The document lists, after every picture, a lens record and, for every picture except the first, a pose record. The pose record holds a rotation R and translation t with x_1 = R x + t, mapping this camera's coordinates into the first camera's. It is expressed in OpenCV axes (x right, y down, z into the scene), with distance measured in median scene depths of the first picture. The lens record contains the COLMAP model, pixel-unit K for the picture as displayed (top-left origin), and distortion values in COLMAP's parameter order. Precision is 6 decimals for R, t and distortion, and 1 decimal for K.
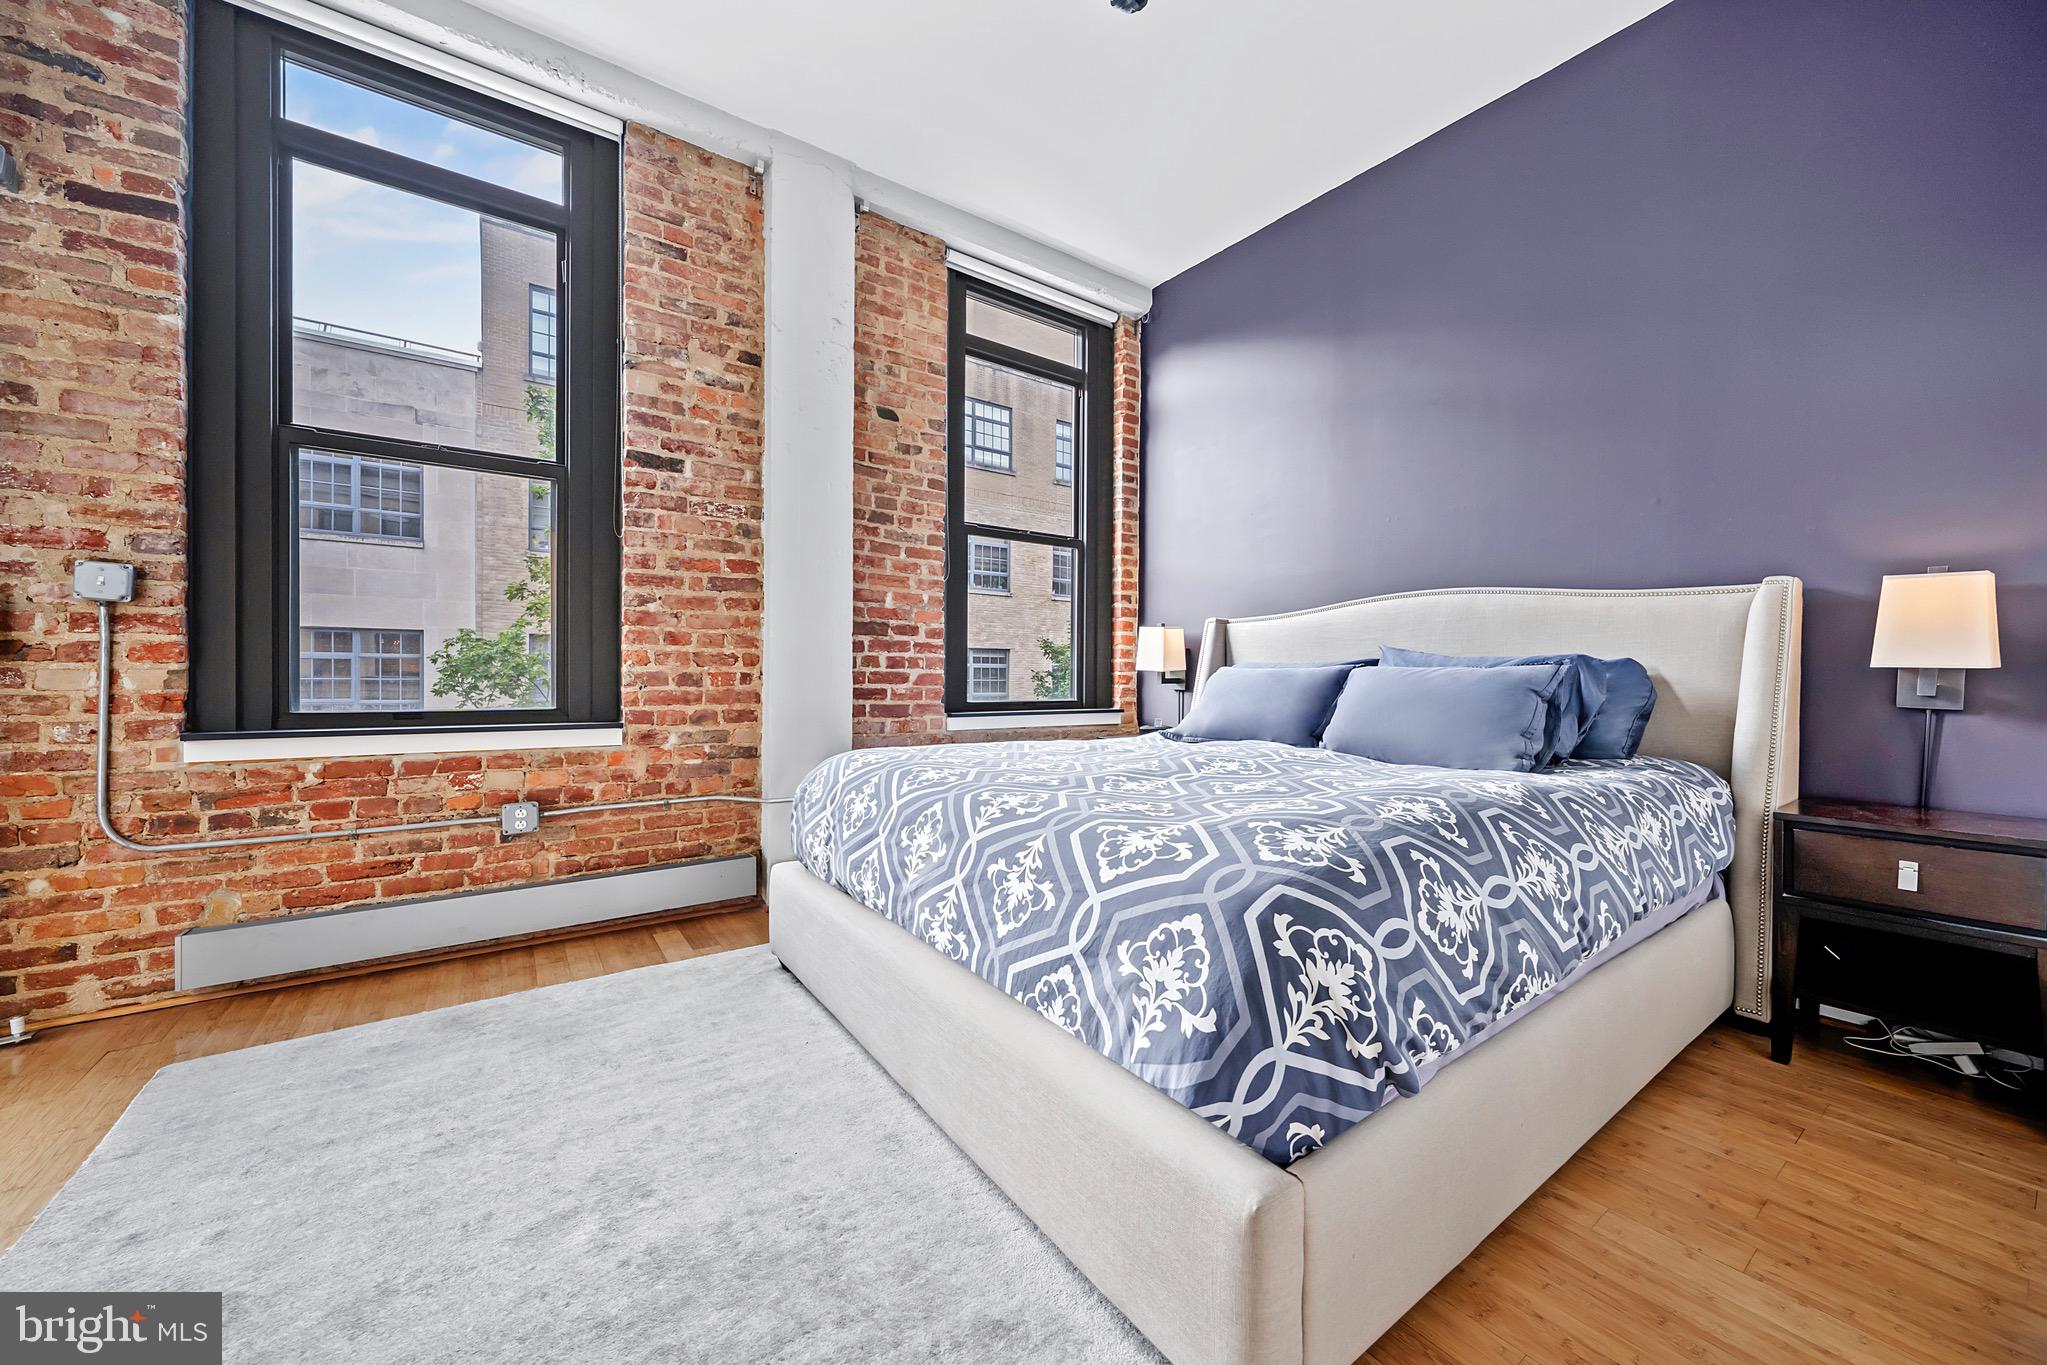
lens RADIAL K [[750.6, 0, 1014.6], [0, 750.6, 676.8], [0, 0, 1]] dist [-0.007385, 0.001115]
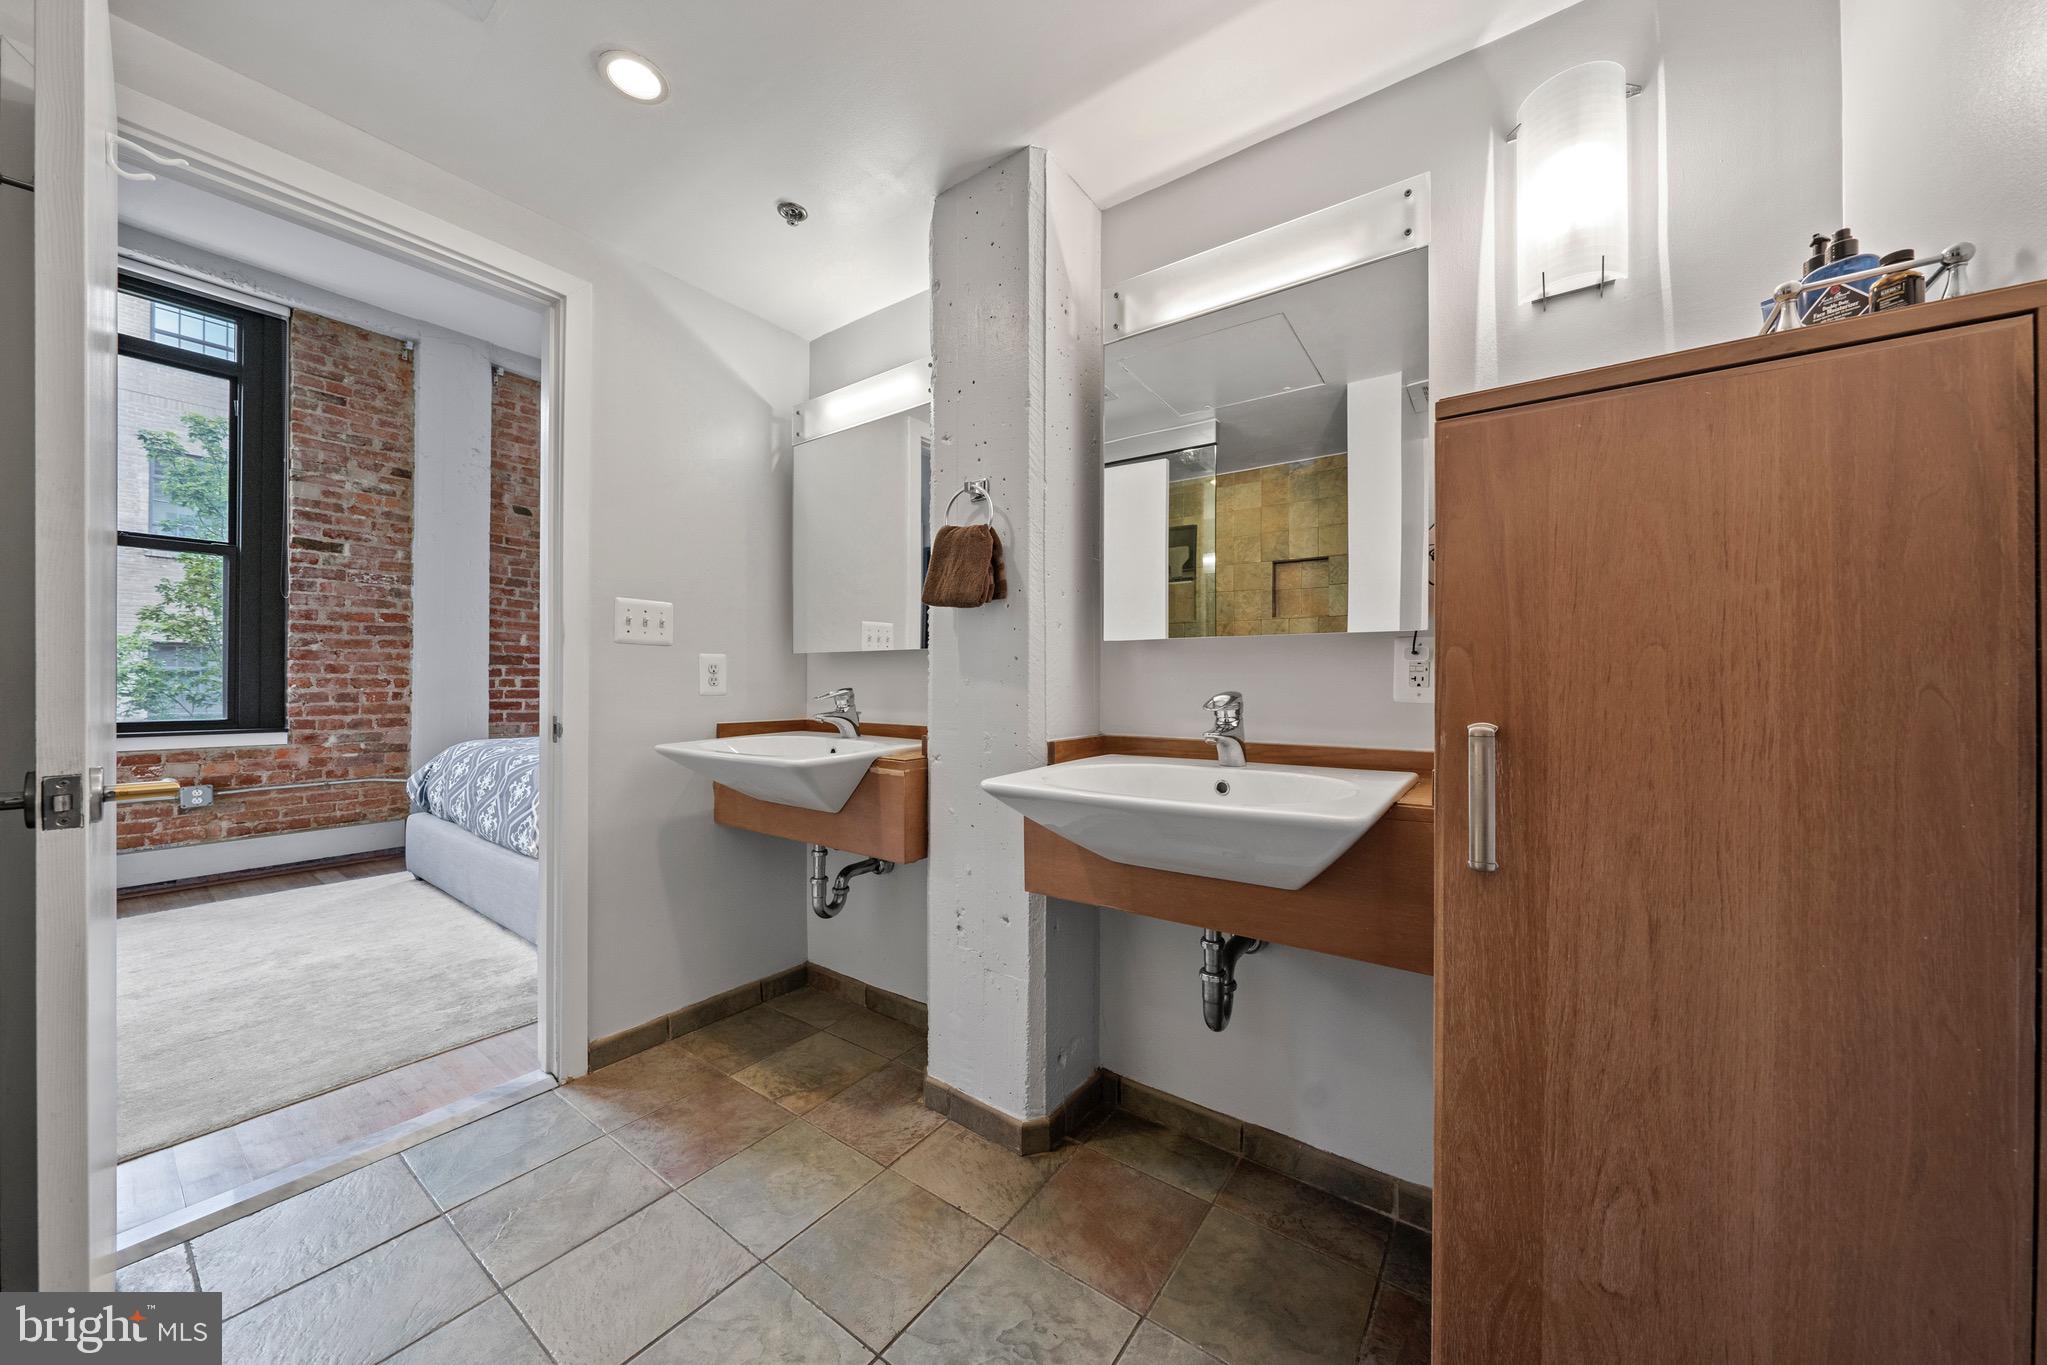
lens RADIAL K [[725.0, 0, 1033.6], [0, 725.0, 675.0], [0, 0, 1]] dist [-0.006082, 0.001221]
pose [[0.946980, -0.001986, 0.321287, 0.361308], [0.006428, 0.999898, -0.012765, -0.012928], [-0.321229, 0.014153, 0.946896, -0.719065]]
